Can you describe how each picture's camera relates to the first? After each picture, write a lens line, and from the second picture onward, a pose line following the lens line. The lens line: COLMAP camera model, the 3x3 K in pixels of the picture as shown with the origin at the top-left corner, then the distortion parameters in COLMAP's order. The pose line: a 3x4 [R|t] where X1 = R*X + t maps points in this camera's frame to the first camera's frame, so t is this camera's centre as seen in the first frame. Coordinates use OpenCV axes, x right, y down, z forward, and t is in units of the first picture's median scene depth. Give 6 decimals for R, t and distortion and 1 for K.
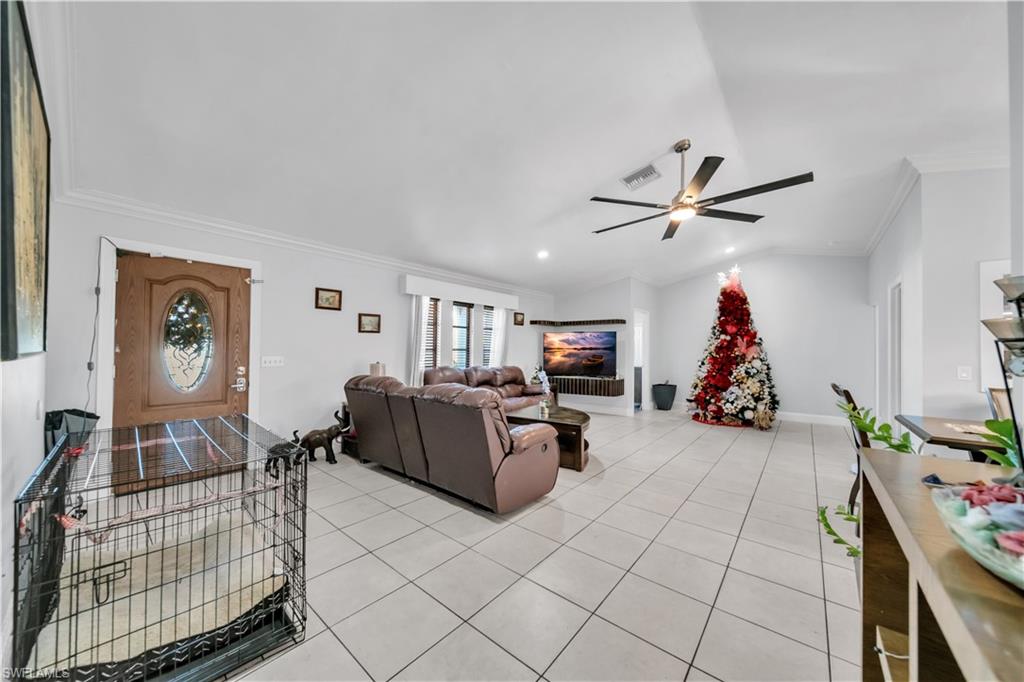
lens RADIAL K [[353.4, 0, 510.0], [0, 353.4, 342.0], [0, 0, 1]] dist [0.001107, -0.001627]
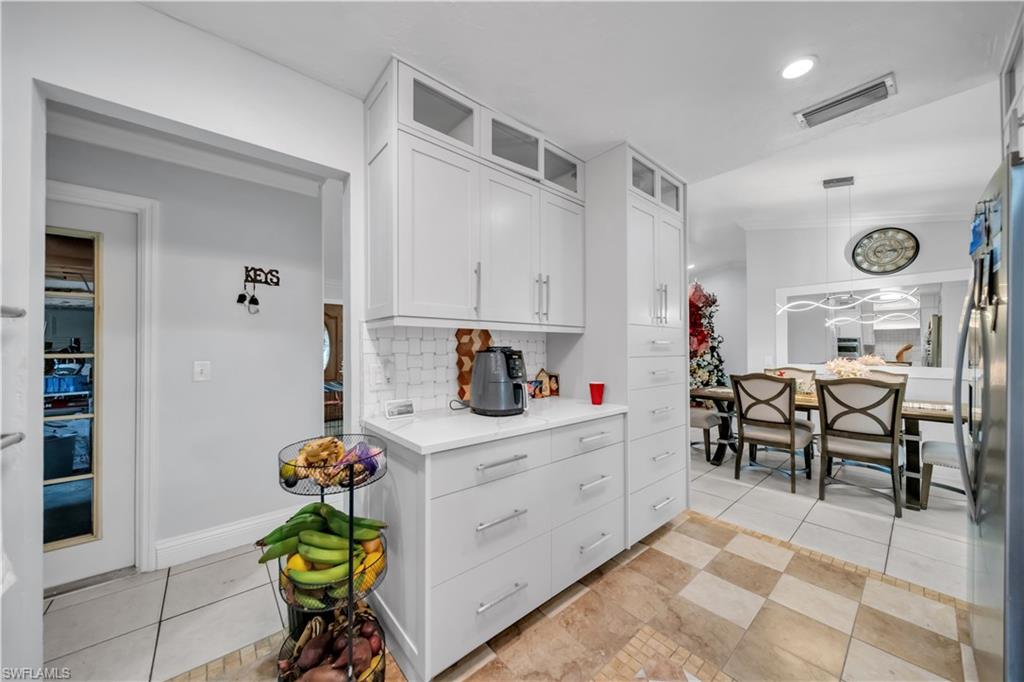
lens RADIAL K [[353.4, 0, 509.7], [0, 353.4, 347.1], [0, 0, 1]] dist [0.001107, -0.001627]
pose [[0.986493, -0.010694, -0.163457, 0.211631], [0.012988, 0.999832, 0.012970, -0.001114], [0.163291, -0.014918, 0.986465, -0.355820]]
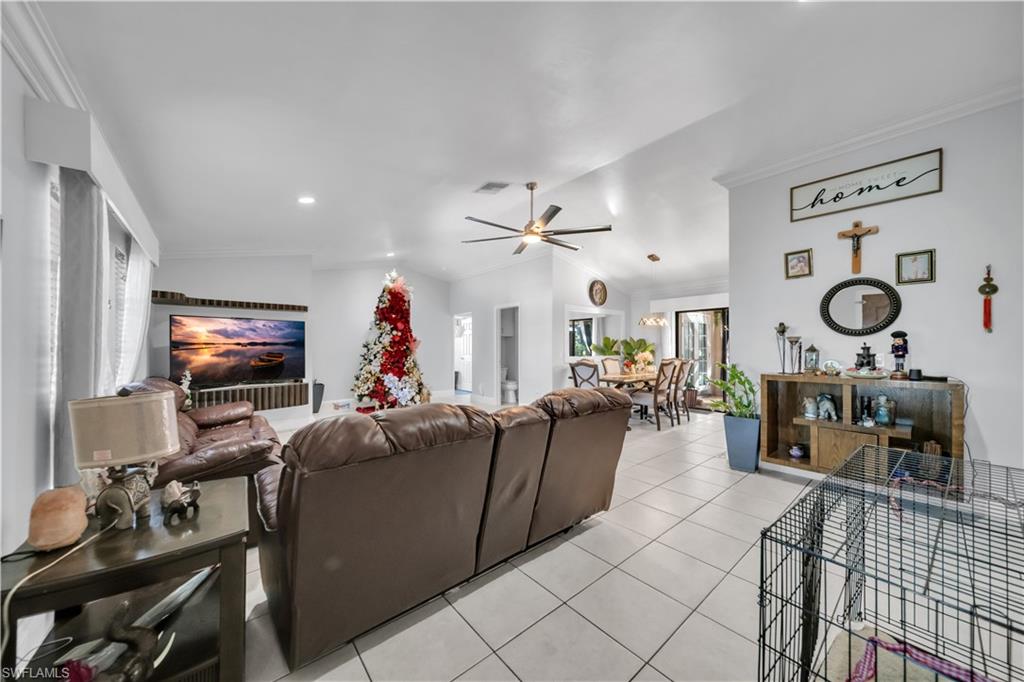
lens RADIAL K [[353.4, 0, 506.8], [0, 353.4, 348.8], [0, 0, 1]] dist [0.001107, -0.001627]
pose [[0.184209, -0.016751, 0.982744, -0.448368], [-0.016600, 0.999659, 0.020151, 0.008066], [-0.982747, -0.020025, 0.183869, 0.466276]]
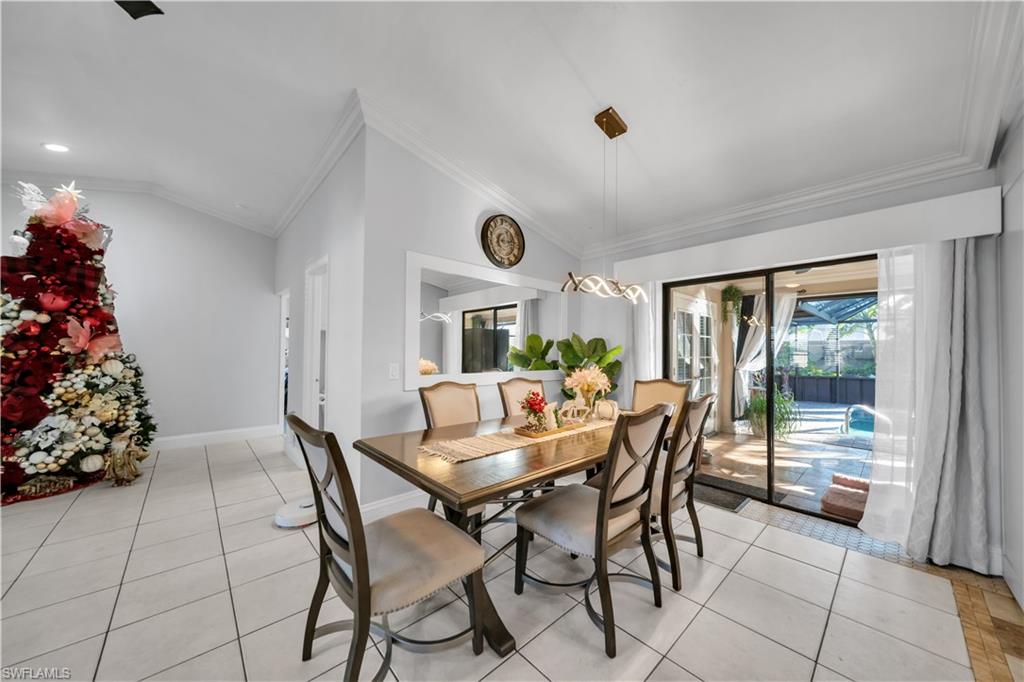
lens RADIAL K [[353.4, 0, 512.8], [0, 353.4, 346.5], [0, 0, 1]] dist [0.001107, -0.001627]
pose [[0.130548, 0.004366, 0.991432, 0.222201], [-0.028478, 0.999594, -0.000652, 0.009448], [-0.991033, -0.028149, 0.130620, 0.294918]]
